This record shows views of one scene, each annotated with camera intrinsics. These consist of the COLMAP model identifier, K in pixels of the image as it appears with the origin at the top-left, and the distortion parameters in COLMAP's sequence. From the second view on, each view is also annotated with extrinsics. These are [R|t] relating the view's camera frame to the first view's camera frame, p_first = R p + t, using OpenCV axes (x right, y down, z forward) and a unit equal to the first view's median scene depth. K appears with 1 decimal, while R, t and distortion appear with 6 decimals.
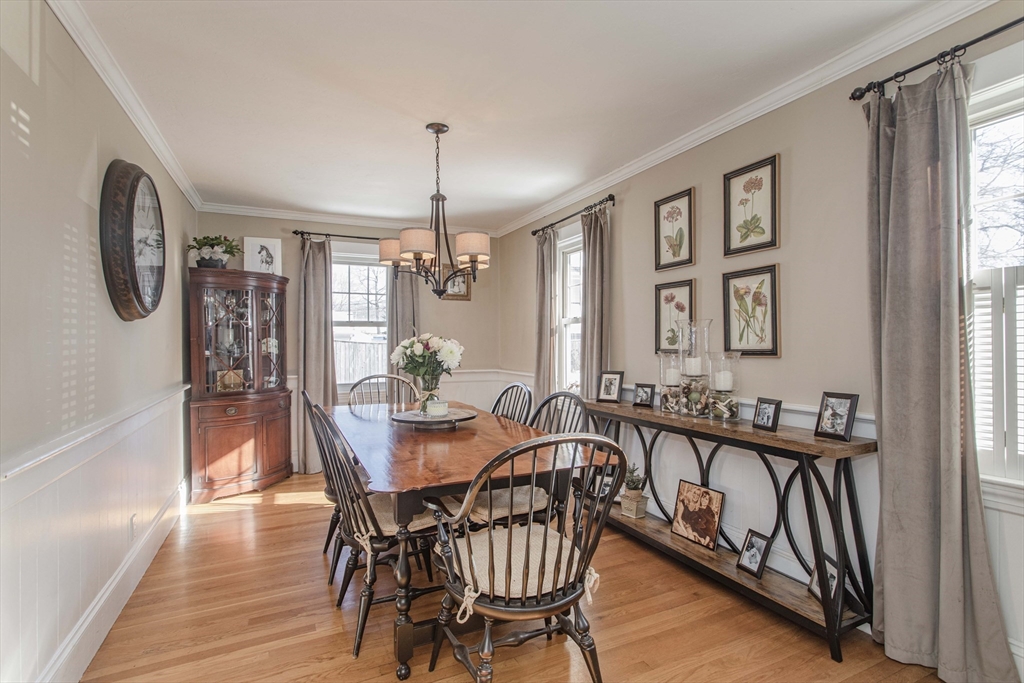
lens RADIAL K [[489.2, 0, 512.0], [0, 489.2, 341.5], [0, 0, 1]] dist [-0.018735, 0.000068]
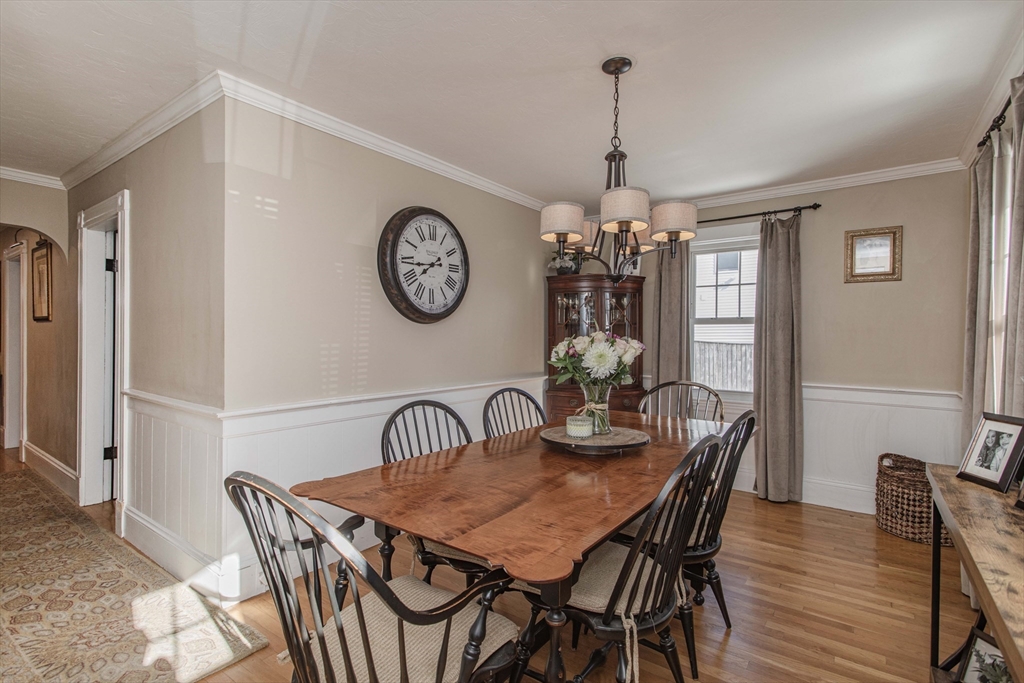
lens RADIAL K [[489.9, 0, 512.0], [0, 489.9, 341.5], [0, 0, 1]] dist [0.001964, 0.000945]
pose [[0.484051, 0.010240, -0.874980, 0.378785], [-0.008000, 0.999942, 0.007277, -0.005489], [0.875003, 0.003478, 0.484105, 0.405398]]
